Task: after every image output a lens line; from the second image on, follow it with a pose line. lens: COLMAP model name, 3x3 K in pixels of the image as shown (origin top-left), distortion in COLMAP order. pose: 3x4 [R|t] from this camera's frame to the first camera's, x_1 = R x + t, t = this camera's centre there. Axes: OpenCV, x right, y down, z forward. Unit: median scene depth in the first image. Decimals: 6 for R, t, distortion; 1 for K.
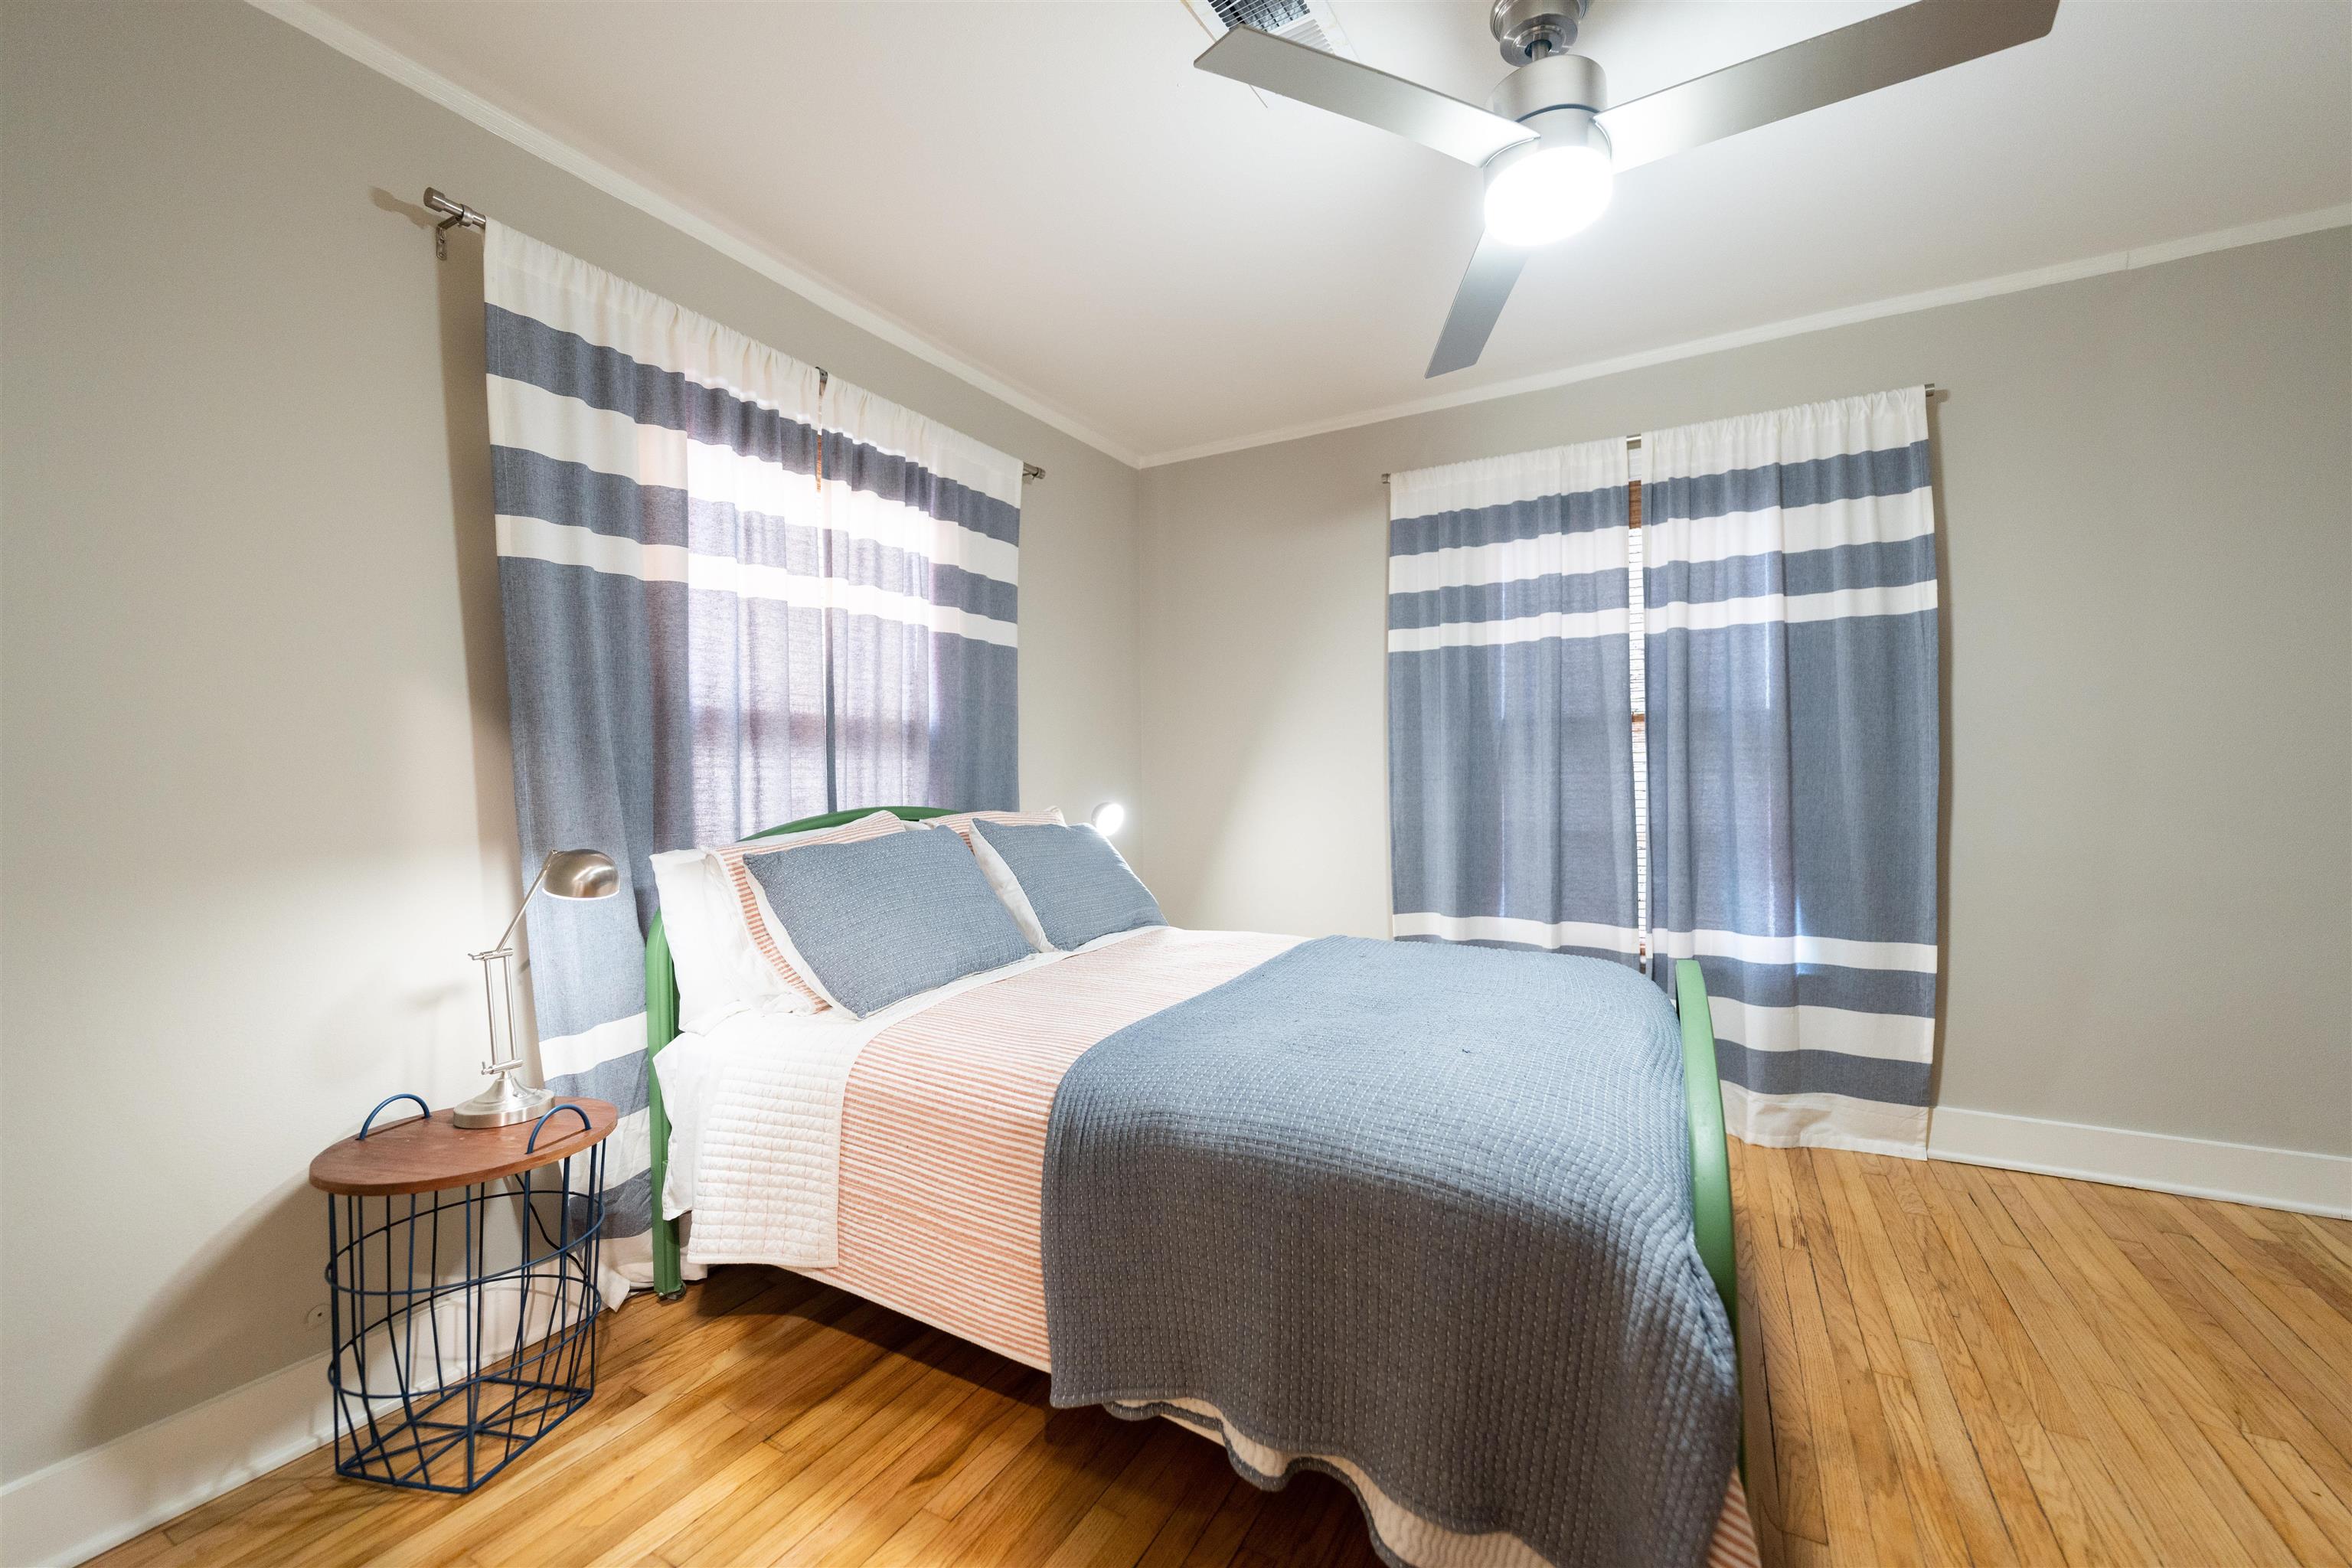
lens RADIAL K [[943.4, 0, 1188.8], [0, 943.4, 787.6], [0, 0, 1]] dist [0.001822, -0.002224]
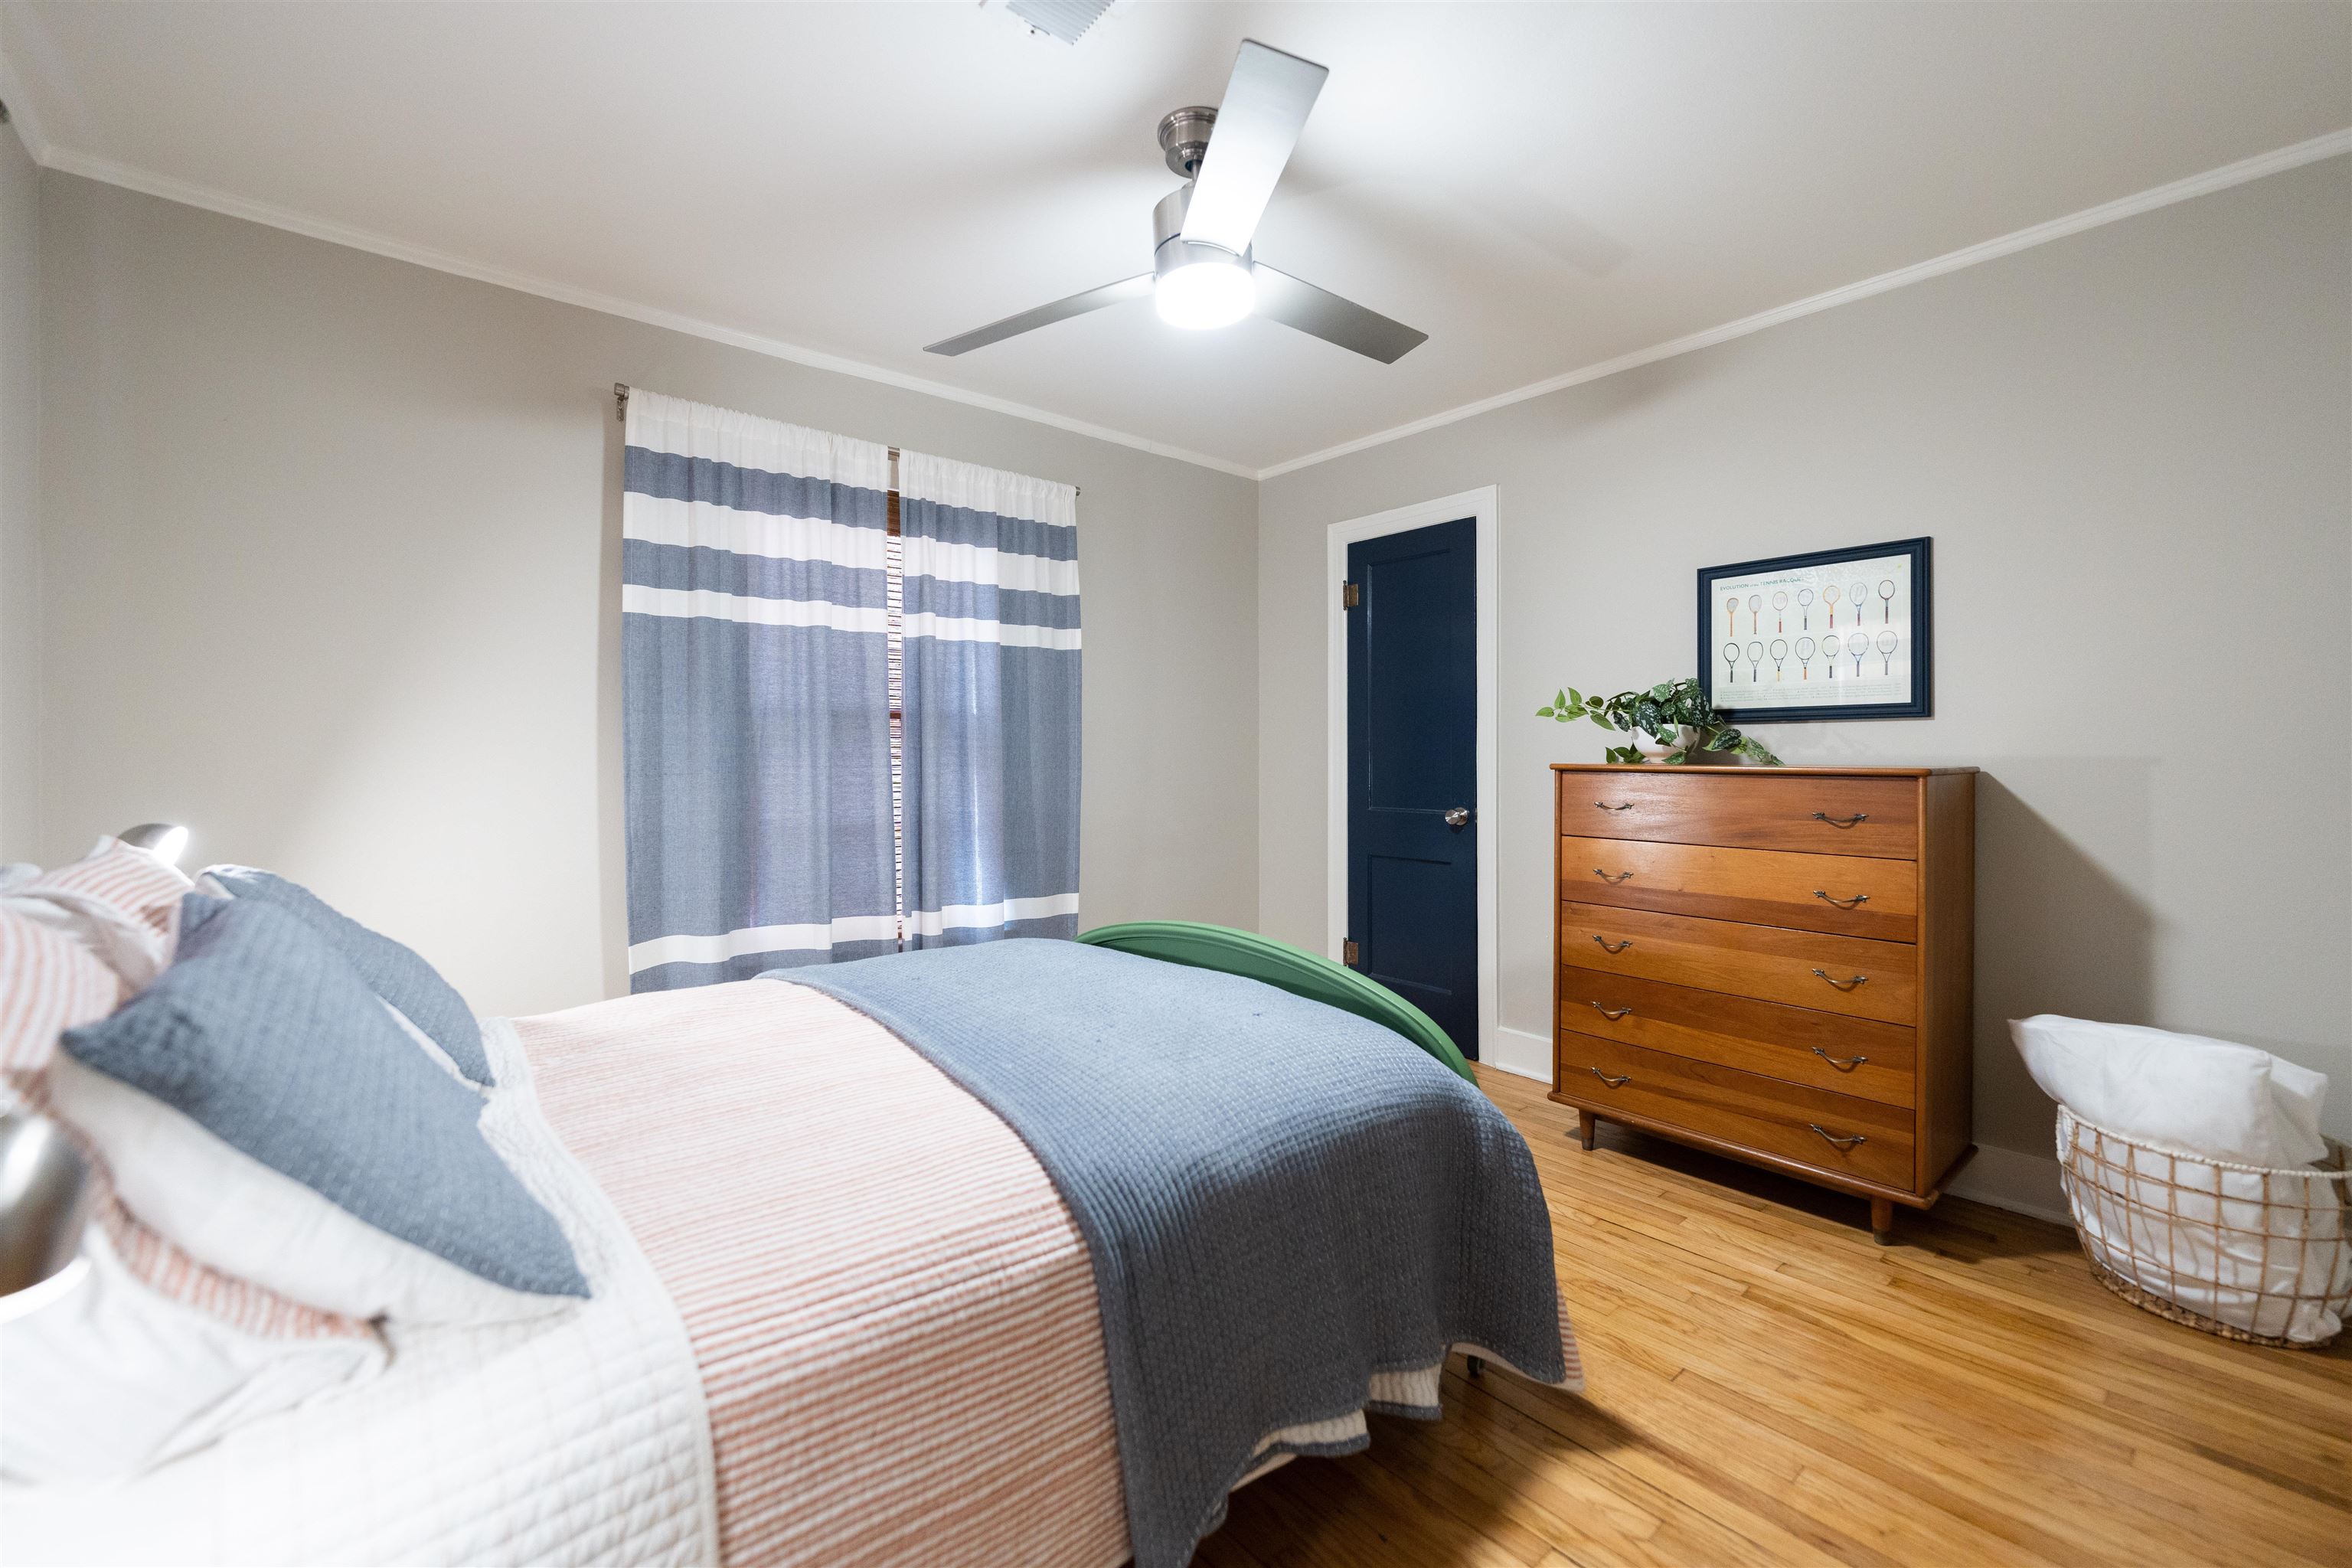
lens RADIAL K [[943.4, 0, 1187.3], [0, 943.4, 764.7], [0, 0, 1]] dist [0.001822, -0.002224]
pose [[0.354063, 0.002738, 0.935218, -0.388924], [0.005434, 0.999973, -0.004985, -0.011016], [-0.935206, 0.006847, 0.354038, 0.313141]]
